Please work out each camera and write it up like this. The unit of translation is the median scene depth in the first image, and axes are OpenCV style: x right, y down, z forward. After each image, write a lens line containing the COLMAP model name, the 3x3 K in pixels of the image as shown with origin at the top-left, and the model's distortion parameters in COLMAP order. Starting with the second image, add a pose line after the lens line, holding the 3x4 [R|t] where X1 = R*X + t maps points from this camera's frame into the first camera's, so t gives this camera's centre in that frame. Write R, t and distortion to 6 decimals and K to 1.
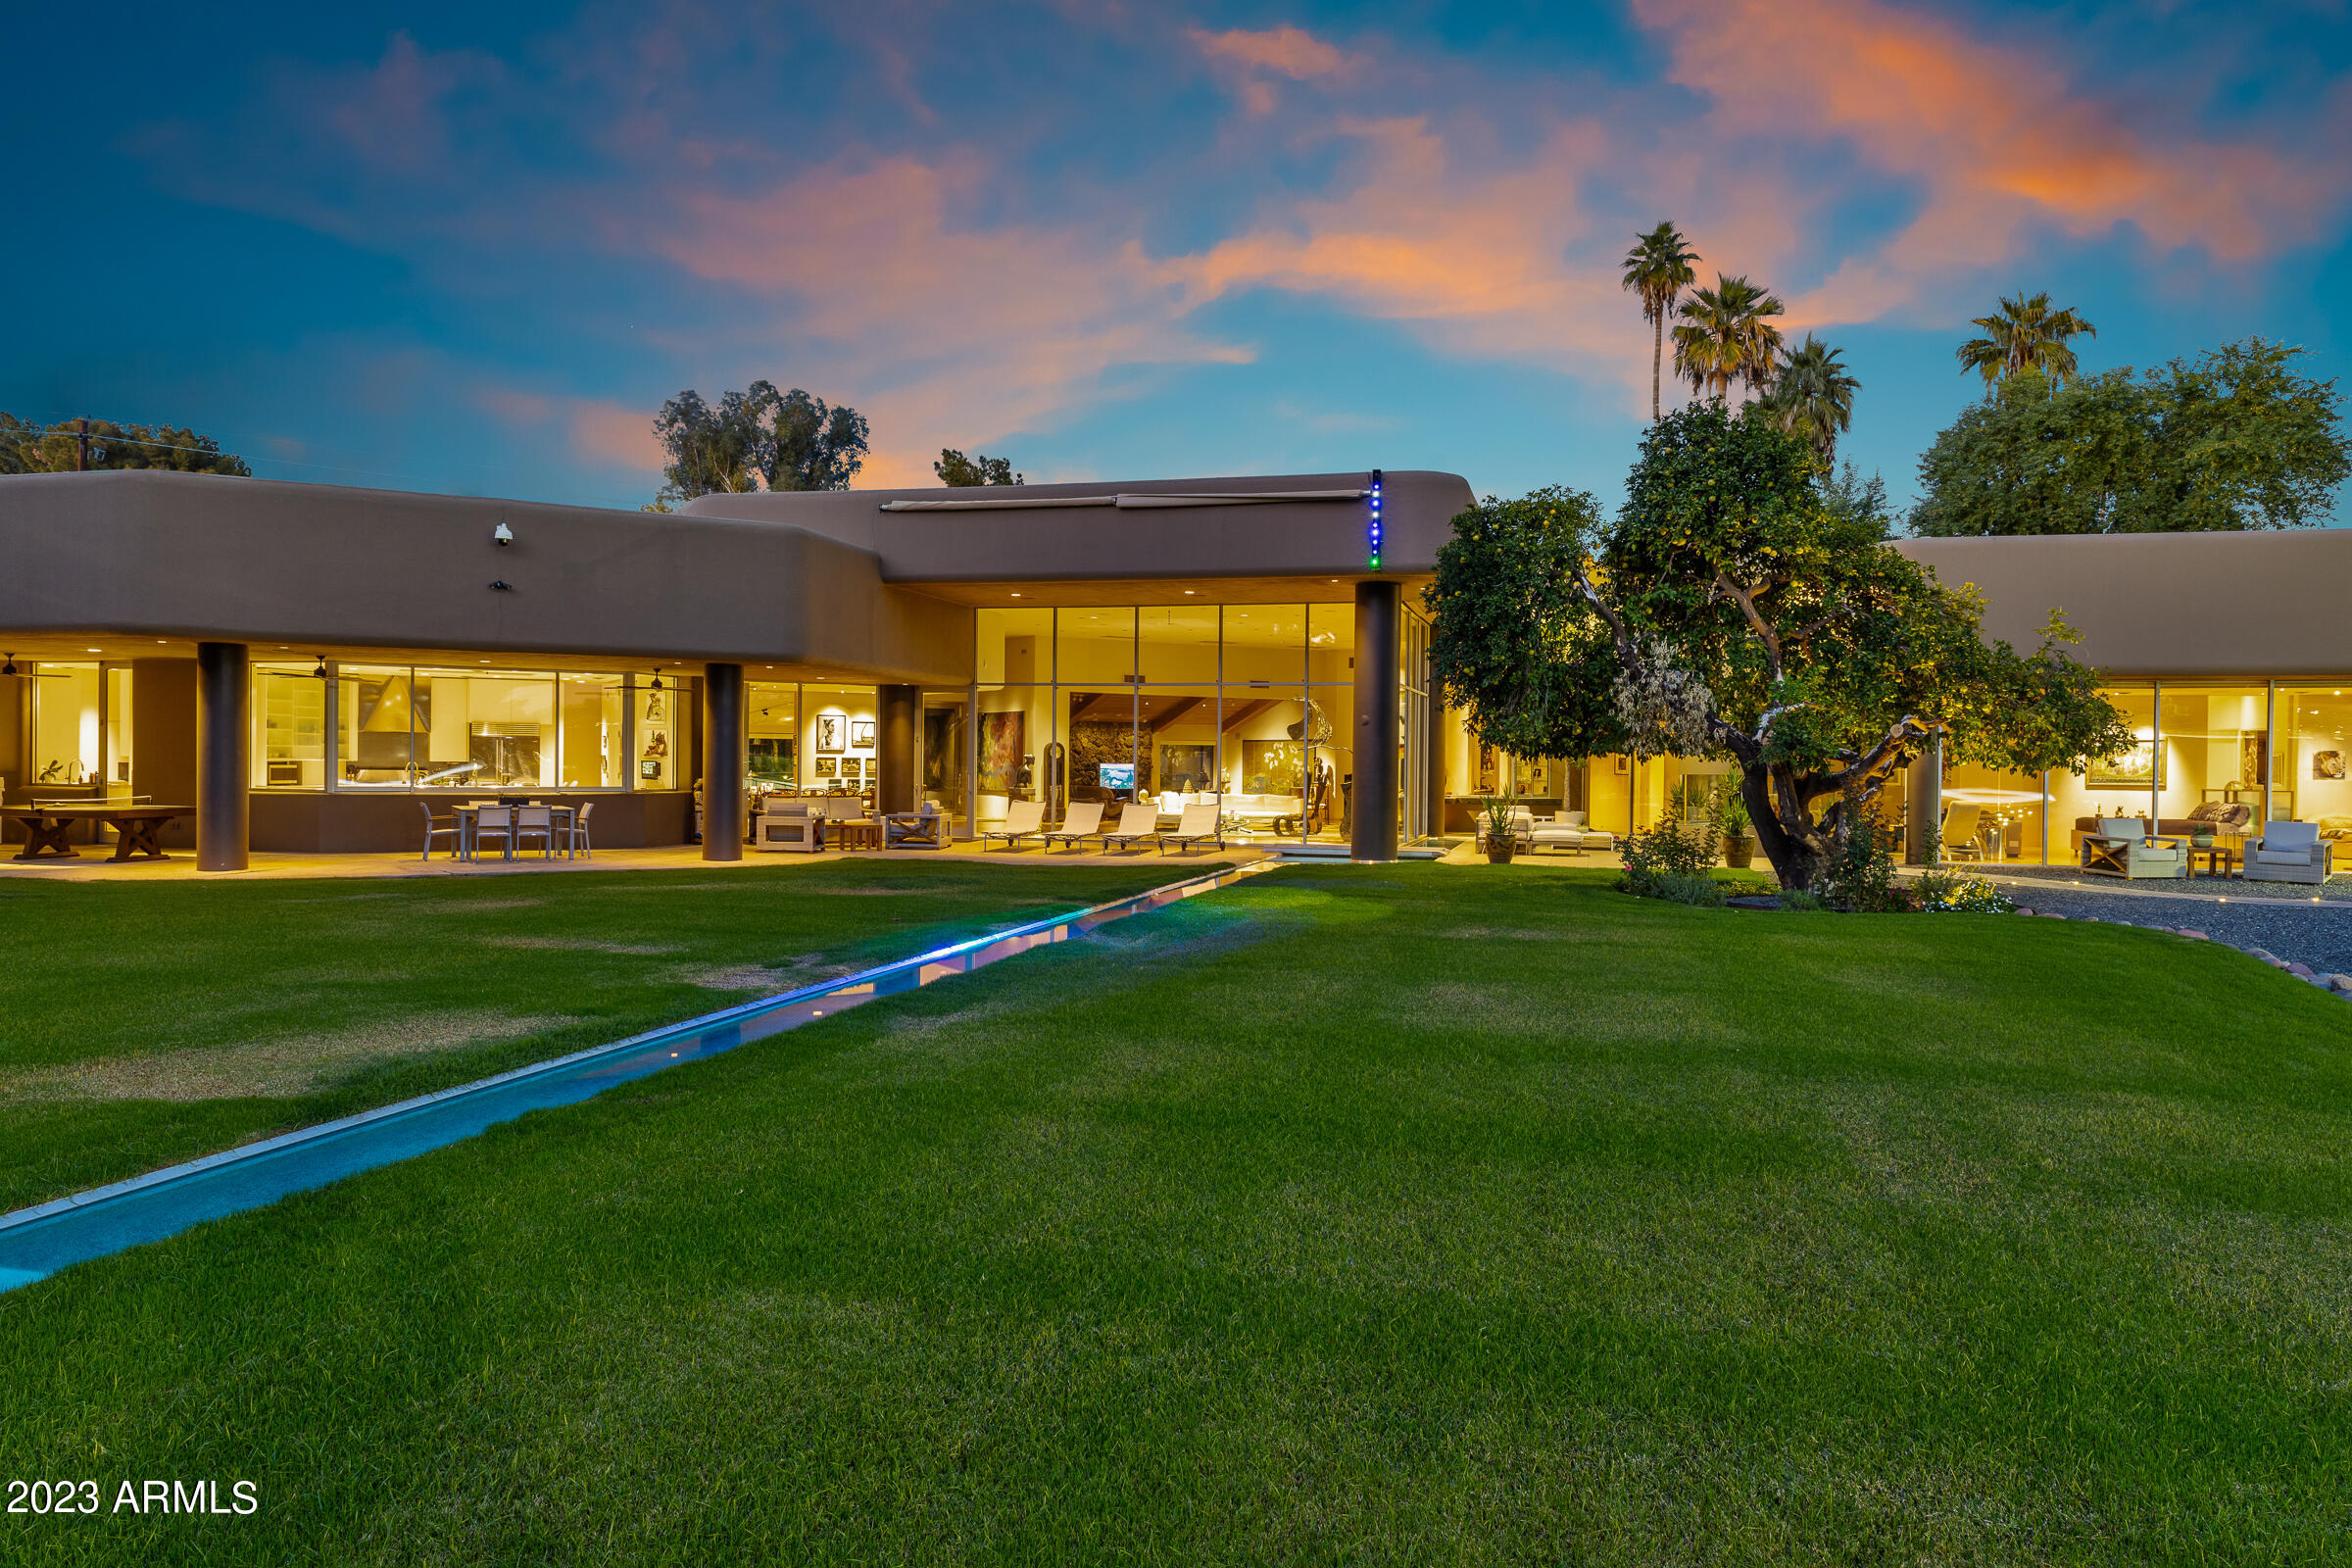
lens RADIAL K [[1612.6, 0, 1200.0], [0, 1612.6, 796.3], [0, 0, 1]] dist [0.017342, -0.009499]
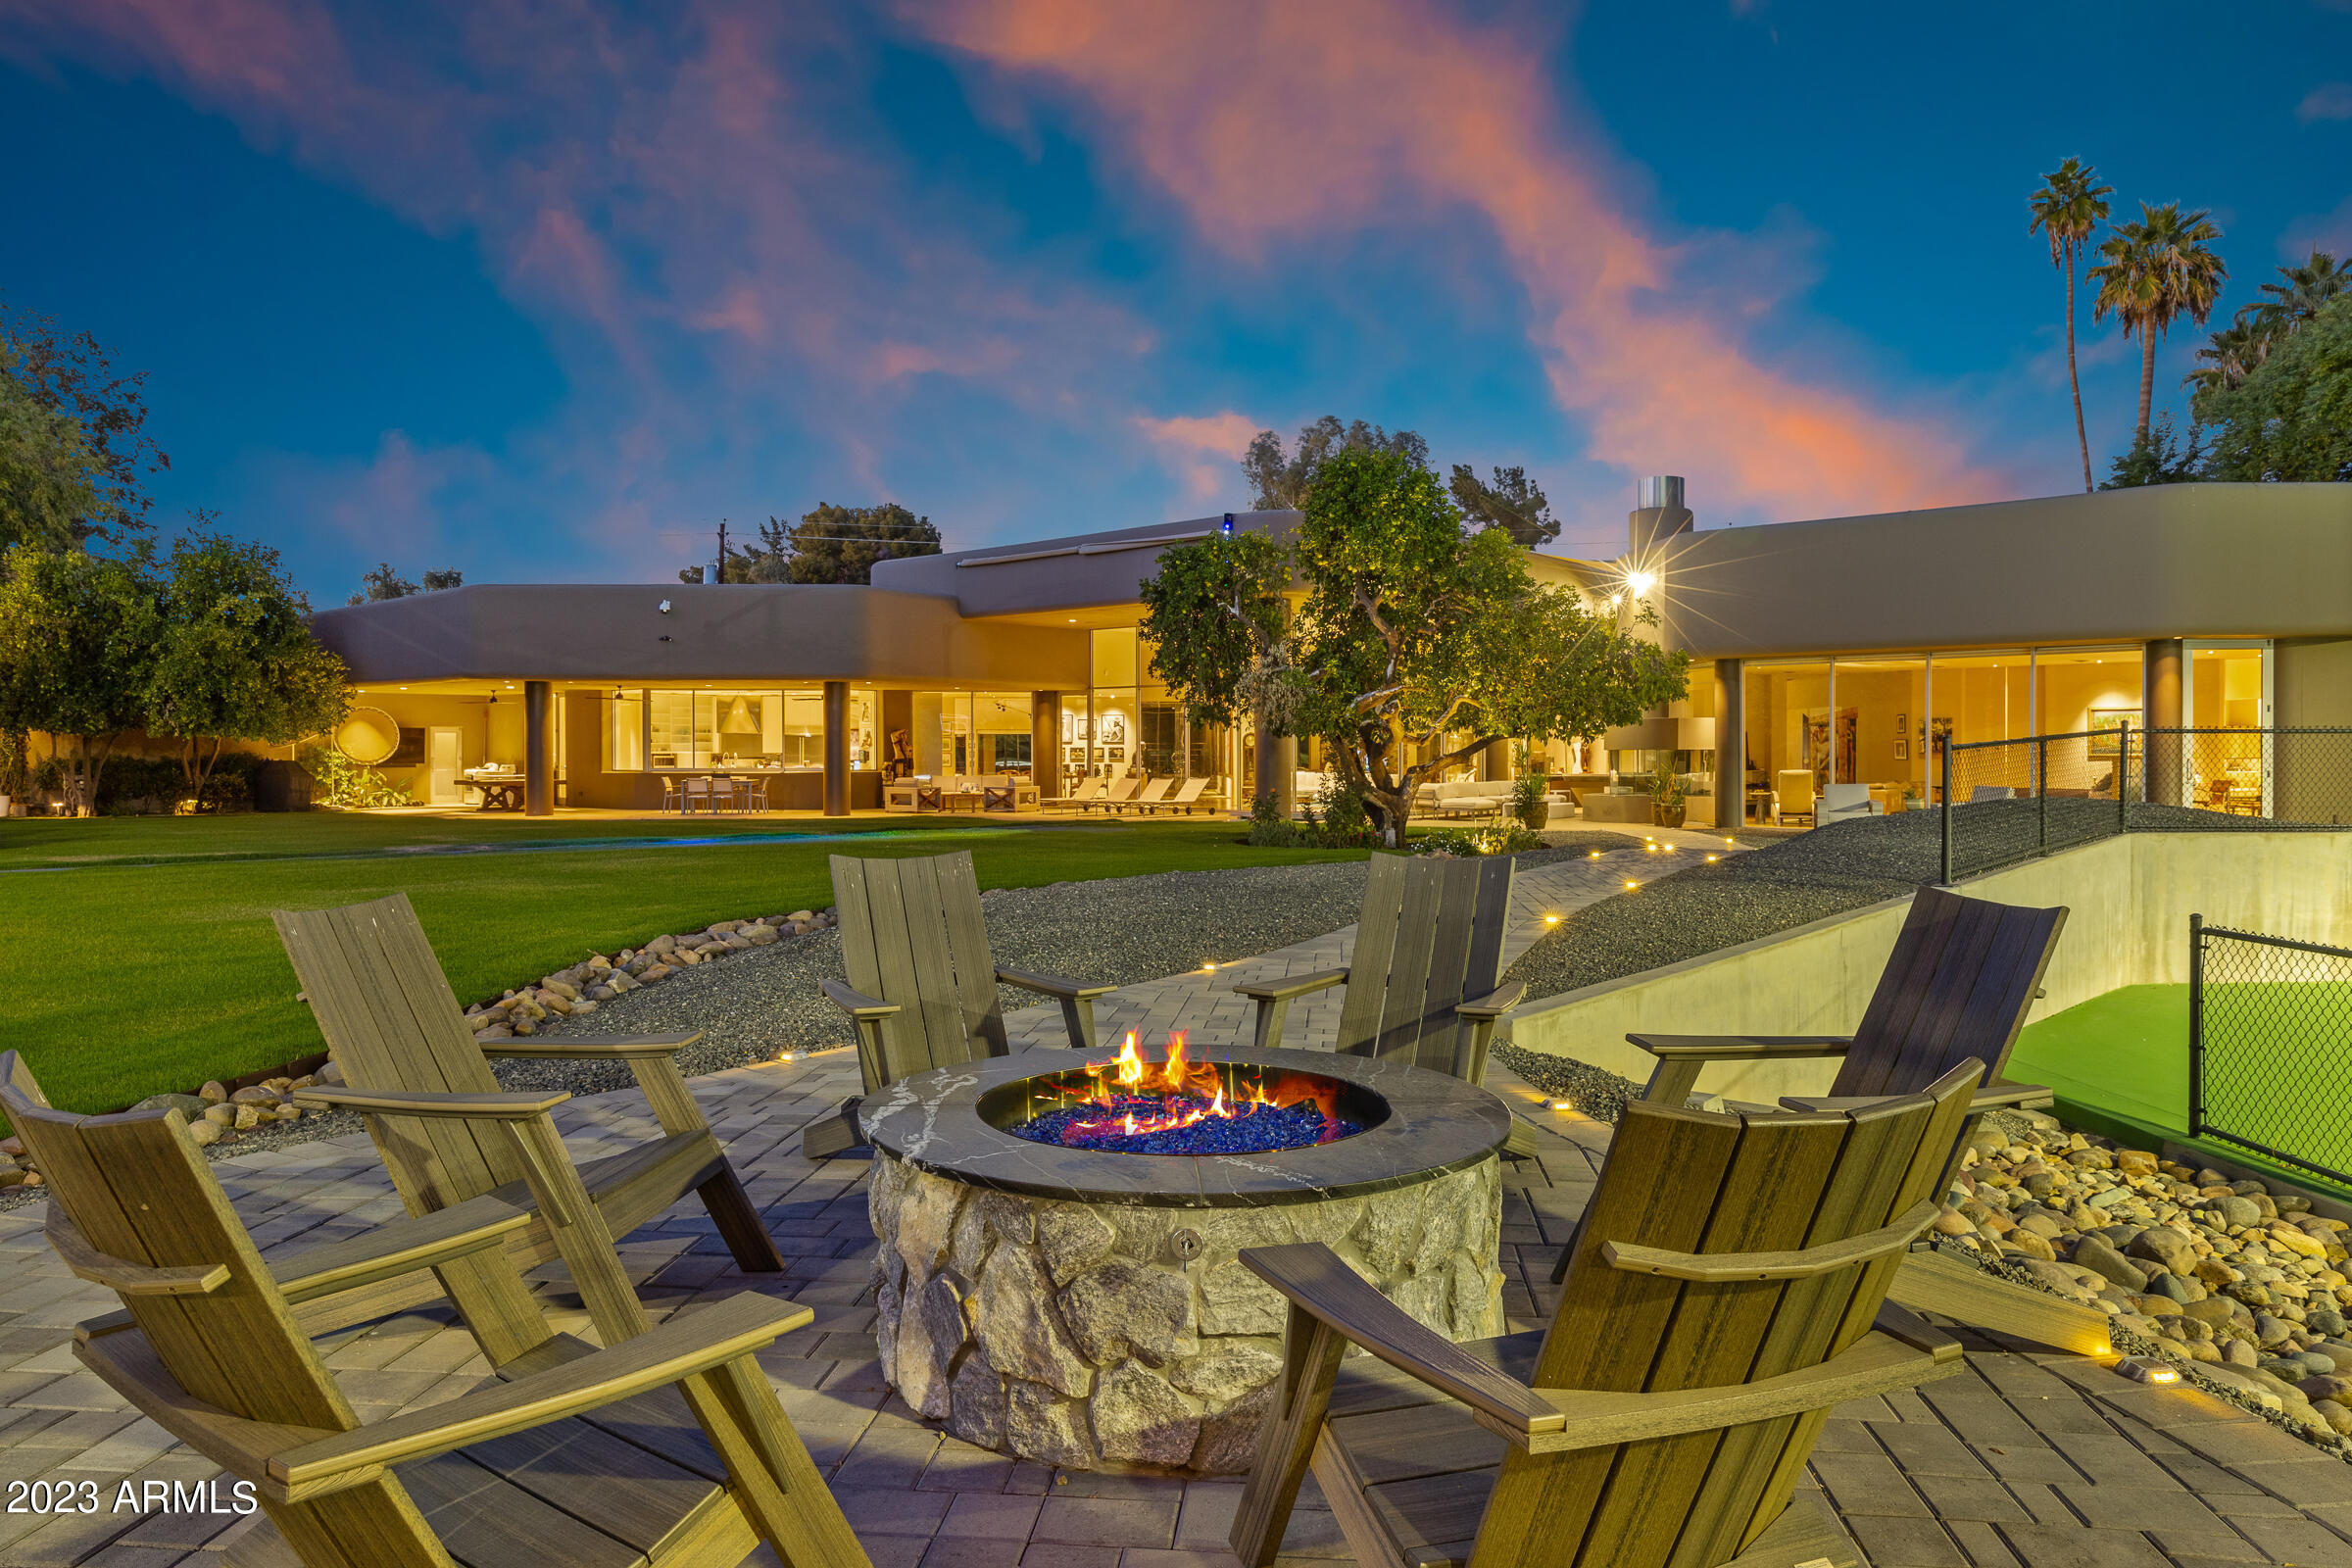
lens RADIAL K [[1612.6, 0, 1154.9], [0, 1612.6, 786.2], [0, 0, 1]] dist [0.017342, -0.009499]
pose [[0.876746, -0.002580, -0.480946, 0.457377], [-0.000064, 0.999985, -0.005480, 0.014036], [0.480953, 0.004835, 0.876733, -0.099721]]
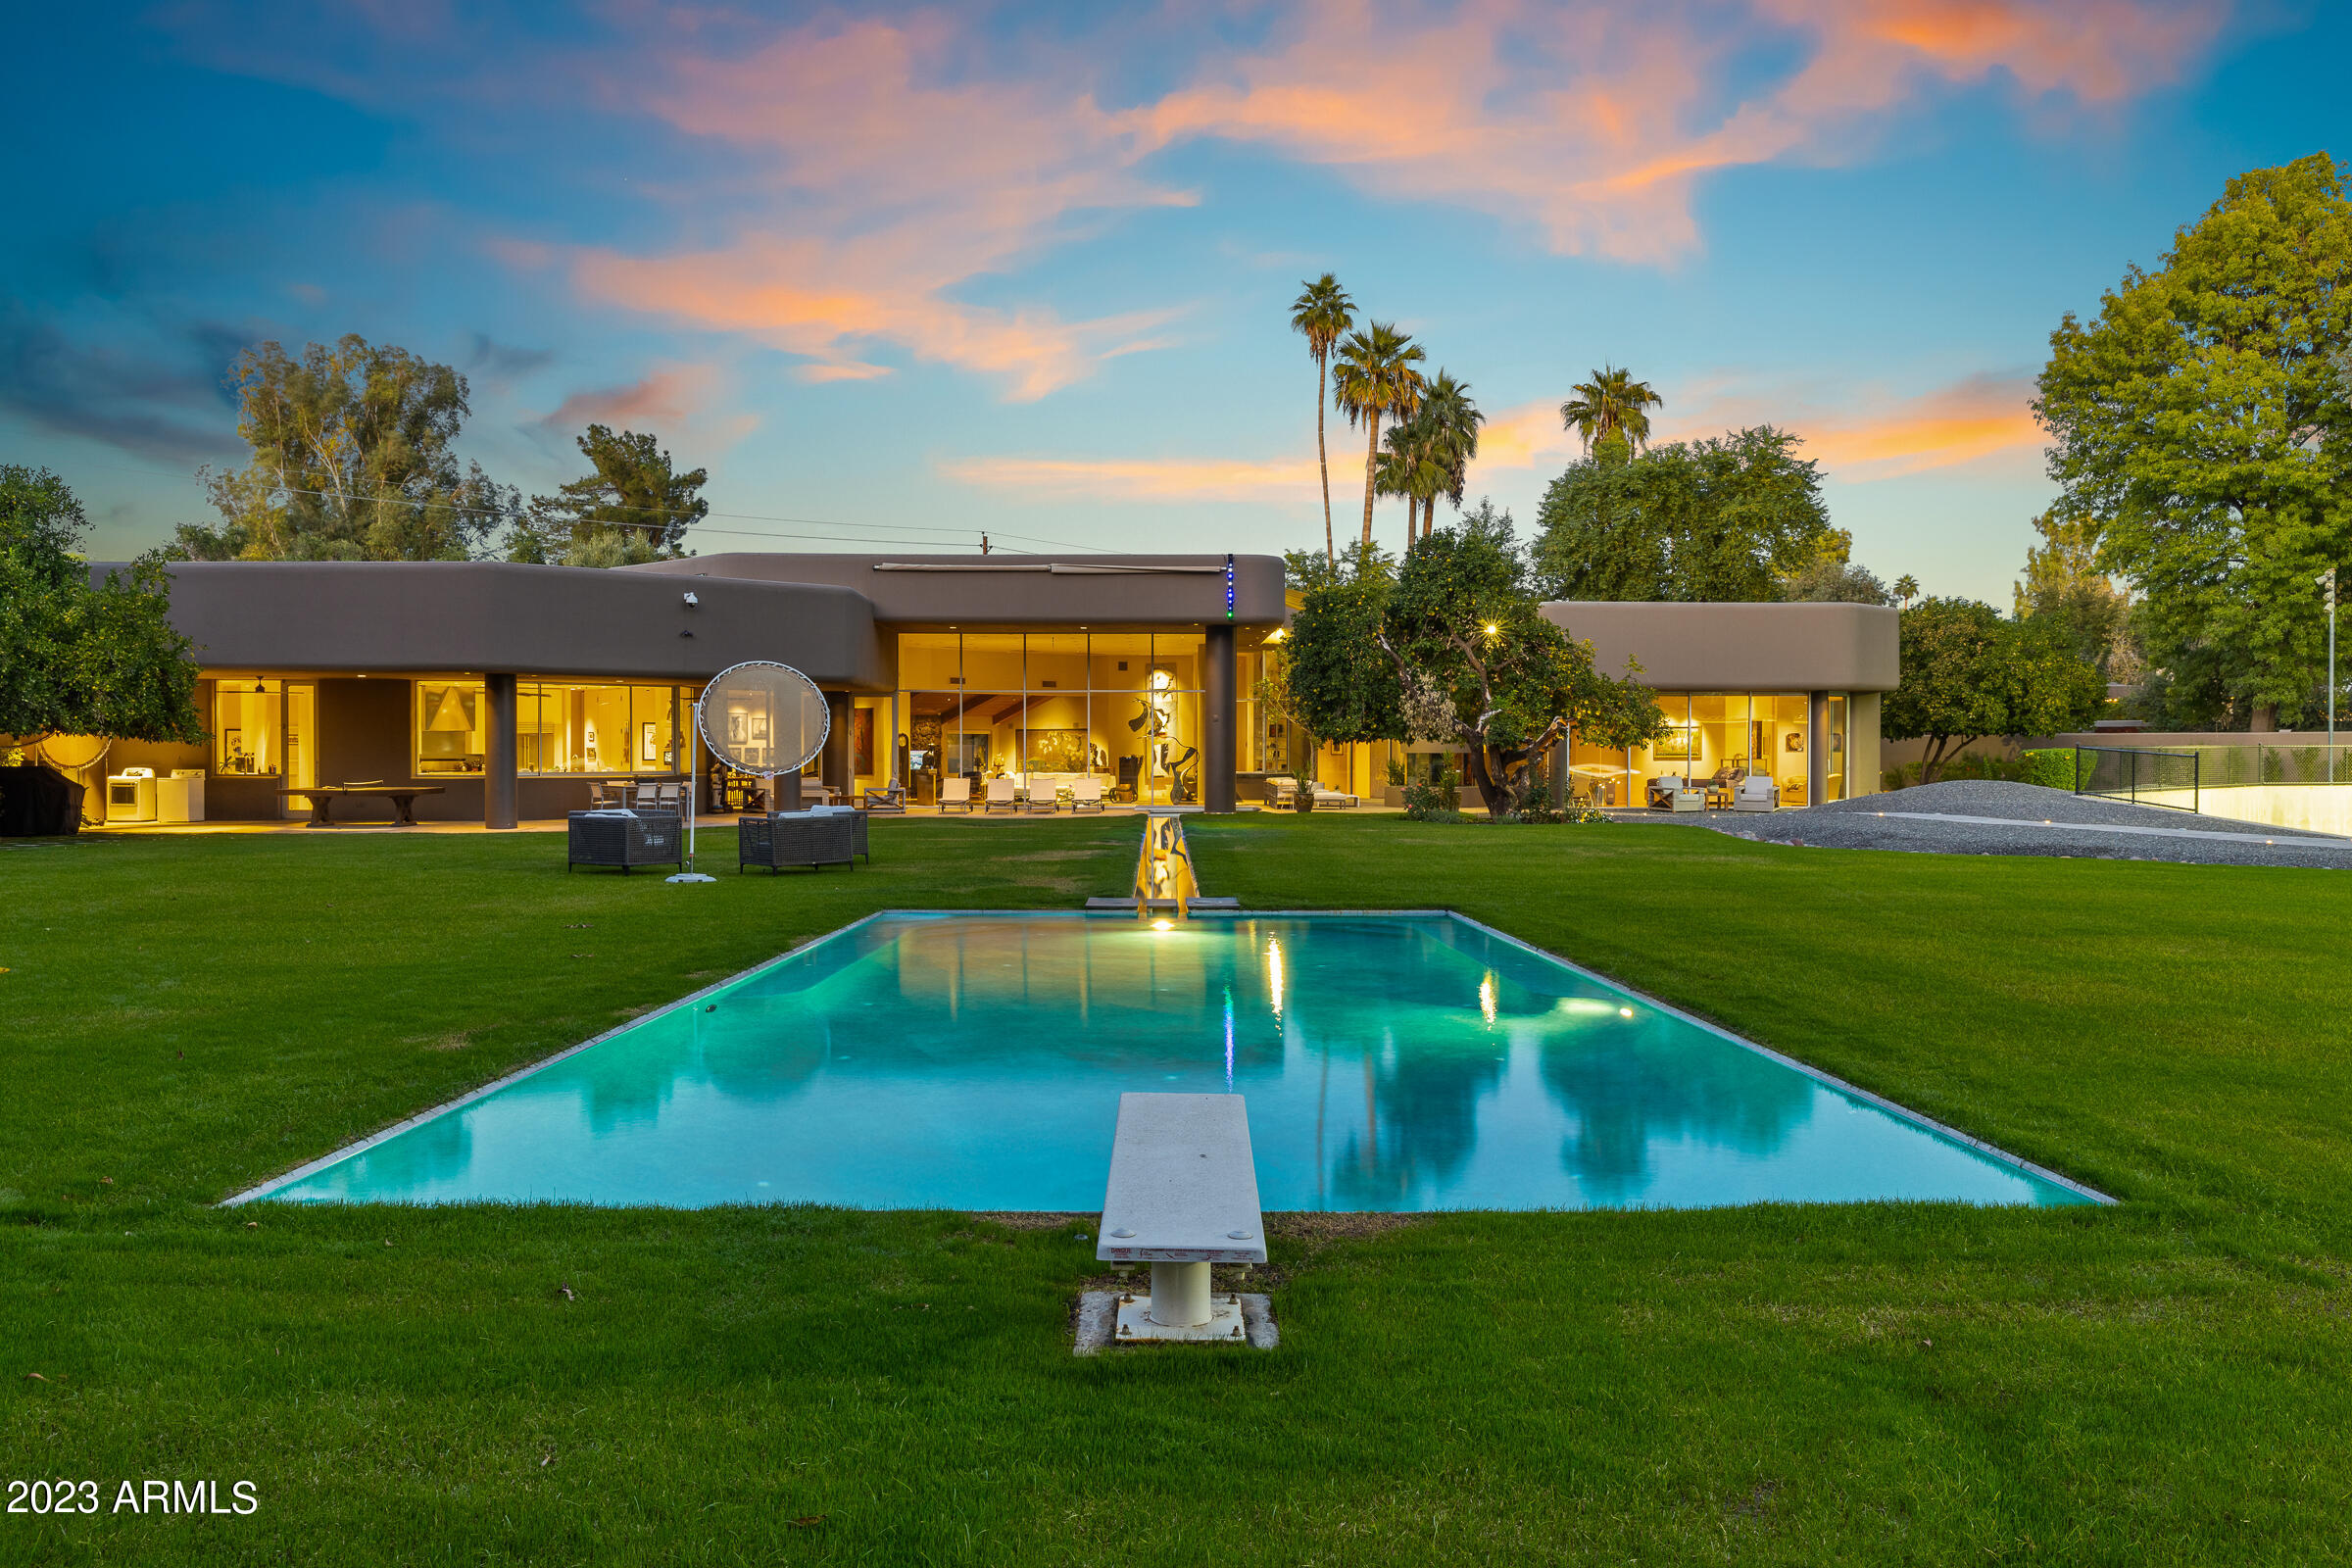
lens RADIAL K [[1909.0, 0, 1246.8], [0, 1909.0, 865.0], [0, 0, 1]] dist [-0.017403, 0.022177]
pose [[0.960371, -0.027405, 0.277374, -0.259737], [0.016137, 0.998952, 0.042827, 0.009380], [-0.278257, -0.036654, 0.959807, -0.503351]]
